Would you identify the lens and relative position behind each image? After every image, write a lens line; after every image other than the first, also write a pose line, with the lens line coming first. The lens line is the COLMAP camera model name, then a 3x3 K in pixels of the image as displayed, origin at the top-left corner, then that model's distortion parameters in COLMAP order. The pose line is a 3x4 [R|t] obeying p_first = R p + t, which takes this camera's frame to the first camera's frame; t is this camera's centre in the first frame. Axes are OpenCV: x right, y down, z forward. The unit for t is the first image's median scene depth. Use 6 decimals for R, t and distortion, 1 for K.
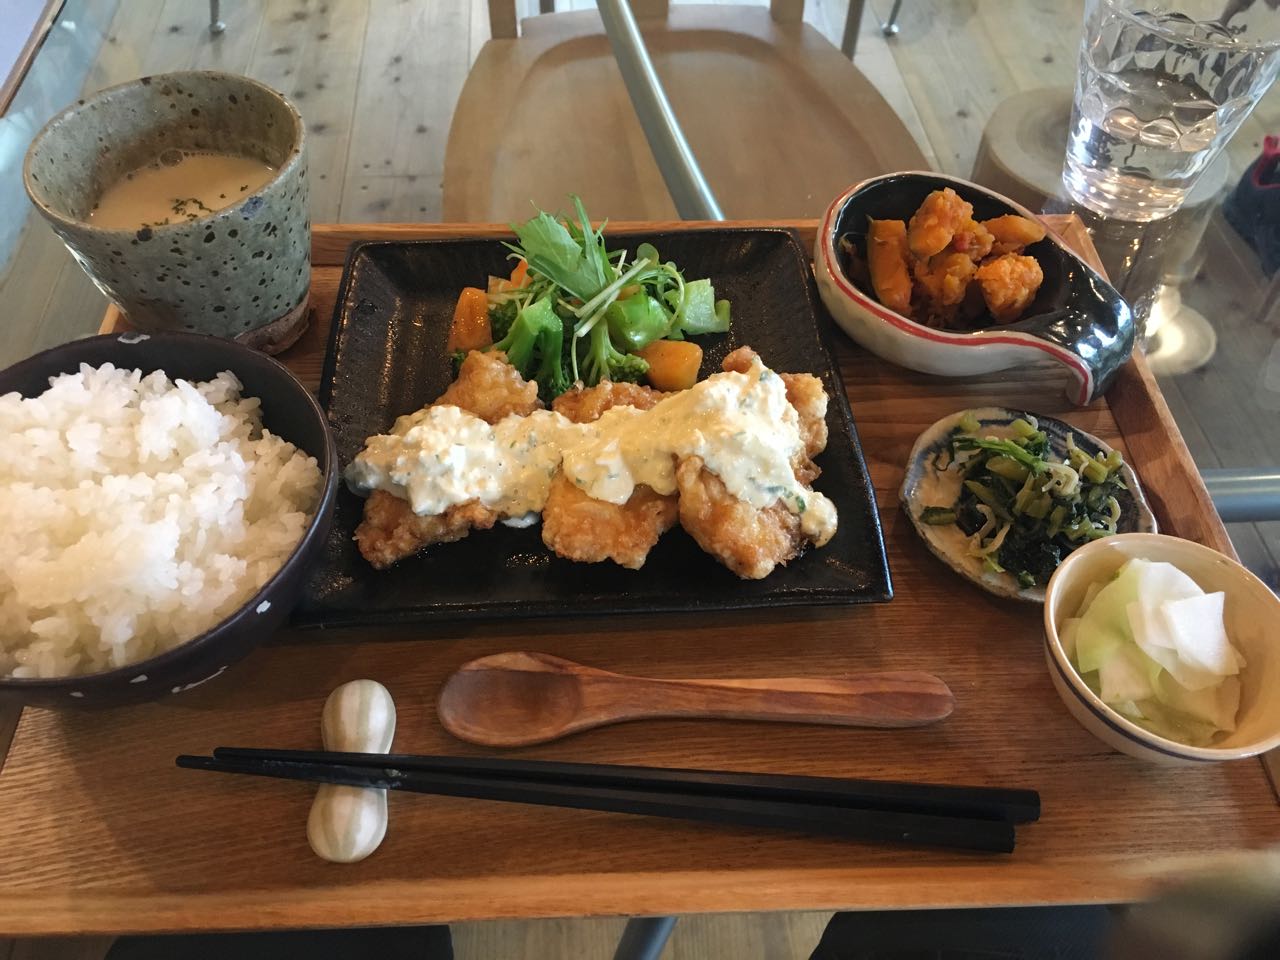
lens RADIAL K [[1135.0, 0, 640.0], [0, 1135.0, 480.0], [0, 0, 1]] dist [0.090763, -0.163259]
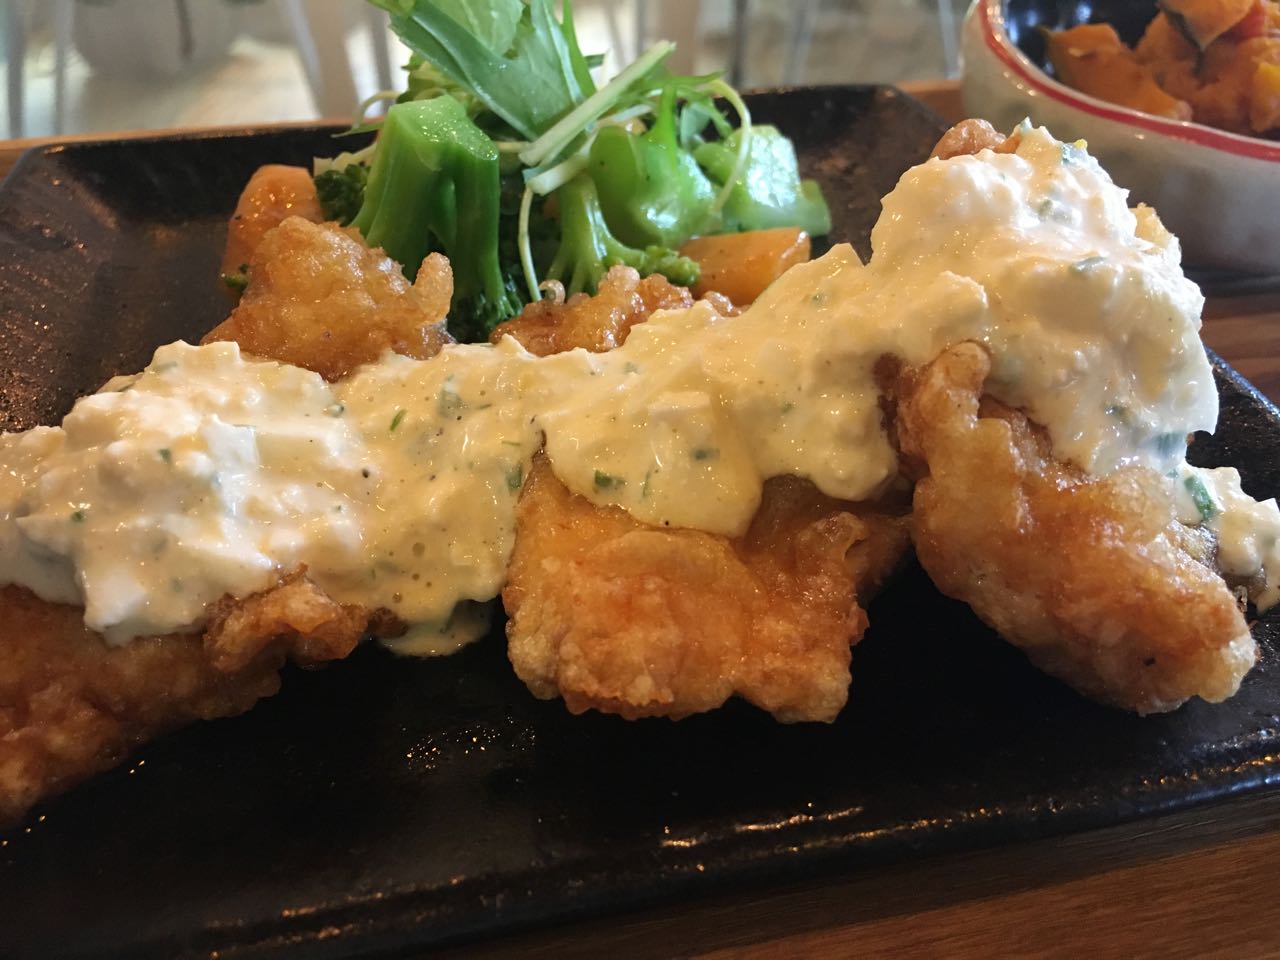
lens RADIAL K [[1135.0, 0, 640.0], [0, 1135.0, 480.0], [0, 0, 1]] dist [0.090763, -0.163259]
pose [[0.988697, -0.098288, 0.113215, -0.080187], [0.118724, 0.974409, -0.190872, 0.065464], [-0.091557, 0.202156, 0.975064, 0.659558]]
